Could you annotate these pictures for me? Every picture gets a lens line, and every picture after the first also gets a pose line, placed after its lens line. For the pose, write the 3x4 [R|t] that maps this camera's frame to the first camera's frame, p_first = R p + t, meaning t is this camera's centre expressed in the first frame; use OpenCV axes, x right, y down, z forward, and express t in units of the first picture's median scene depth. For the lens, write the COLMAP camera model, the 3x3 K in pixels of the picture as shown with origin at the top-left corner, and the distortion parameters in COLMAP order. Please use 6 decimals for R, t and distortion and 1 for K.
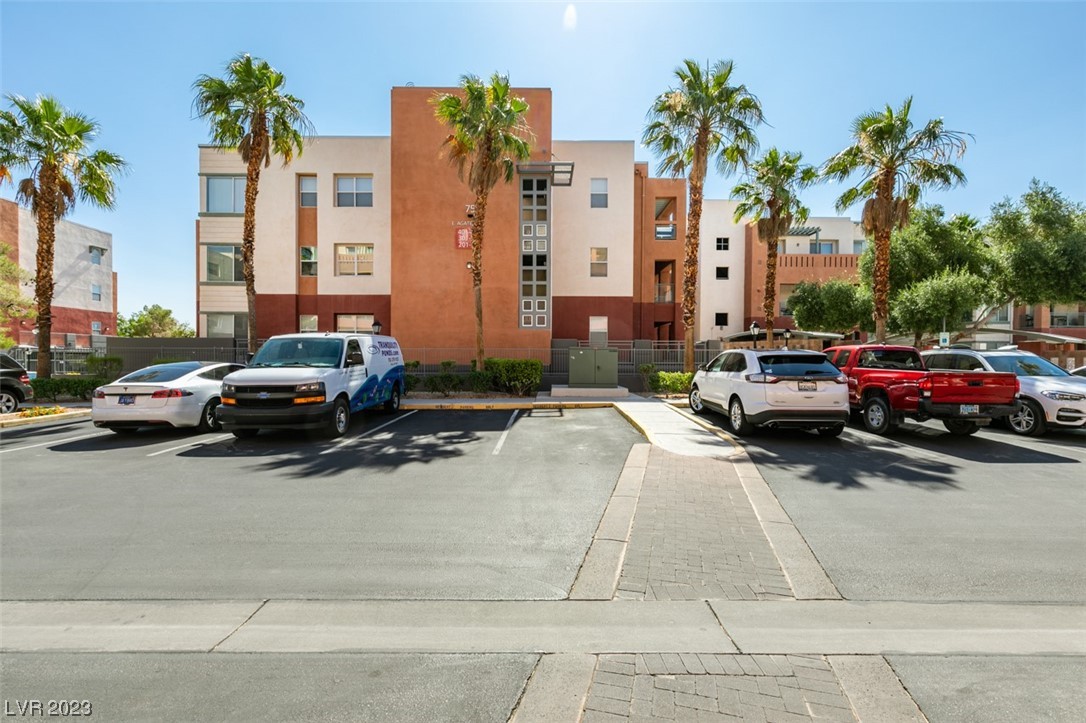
lens RADIAL K [[489.0, 0, 541.7], [0, 489.0, 365.4], [0, 0, 1]] dist [0.004624, -0.000354]
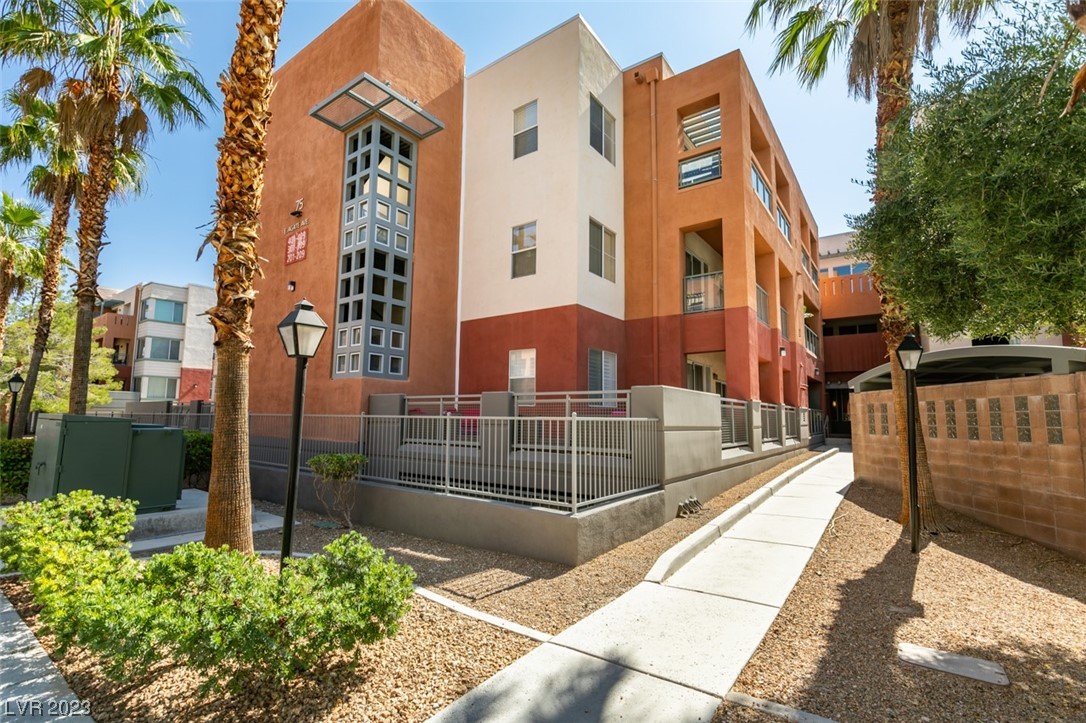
lens RADIAL K [[489.0, 0, 541.7], [0, 489.0, 365.4], [0, 0, 1]] dist [0.004624, -0.000354]
pose [[0.805344, -0.061128, -0.589647, 0.444346], [-0.012692, 0.992663, -0.120243, -0.019533], [0.592672, 0.104321, 0.798660, 0.593231]]
